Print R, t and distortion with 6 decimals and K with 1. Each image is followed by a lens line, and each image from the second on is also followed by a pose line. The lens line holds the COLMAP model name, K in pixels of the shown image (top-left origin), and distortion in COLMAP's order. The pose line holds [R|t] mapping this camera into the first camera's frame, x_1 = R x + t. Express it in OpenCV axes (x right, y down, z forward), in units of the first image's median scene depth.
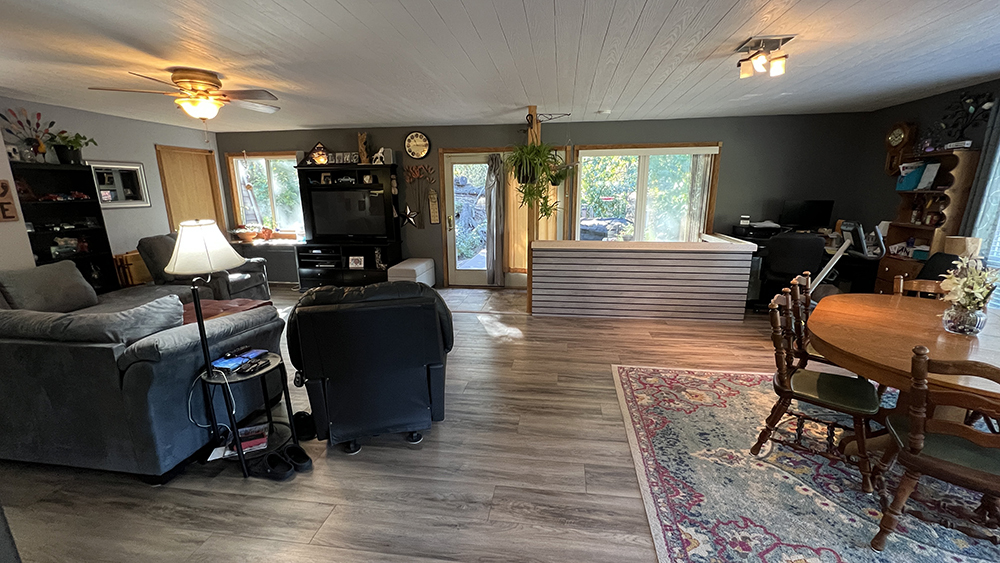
lens RADIAL K [[399.3, 0, 503.1], [0, 399.3, 282.8], [0, 0, 1]] dist [-0.002720, 0.000066]
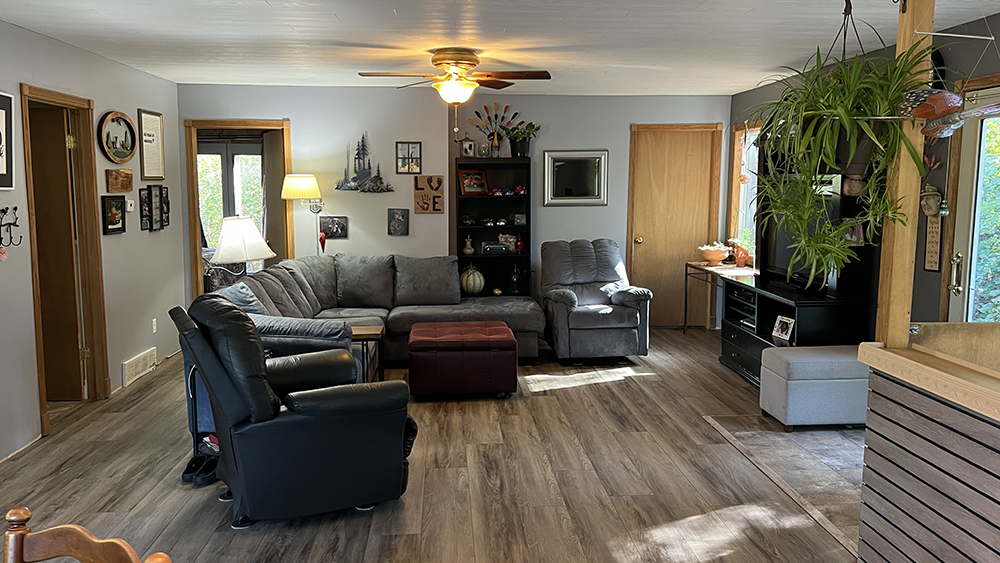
lens RADIAL K [[820.0, 0, 497.4], [0, 820.0, 281.6], [0, 0, 1]] dist [0.090156, 0.001356]
pose [[0.199376, 0.121767, -0.972328, 0.592835], [-0.222865, 0.971881, 0.076013, -0.112539], [0.954243, 0.201542, 0.220907, 0.440931]]
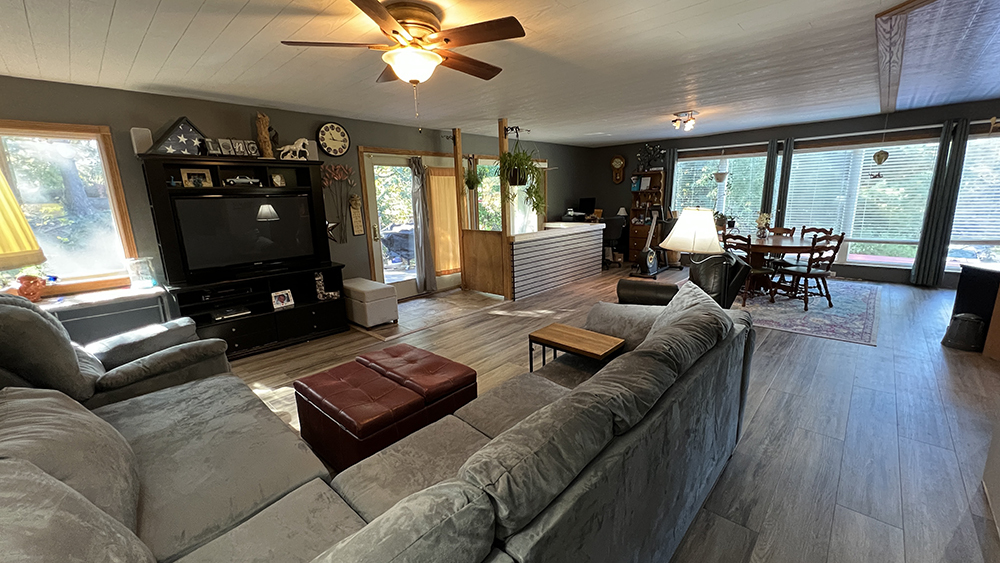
lens RADIAL K [[399.3, 0, 502.4], [0, 399.3, 281.9], [0, 0, 1]] dist [-0.002720, 0.000066]
pose [[0.570533, -0.182684, 0.800699, -0.721420], [0.210180, 0.974957, 0.072680, -0.052686], [-0.793925, 0.126825, 0.594642, 0.291929]]
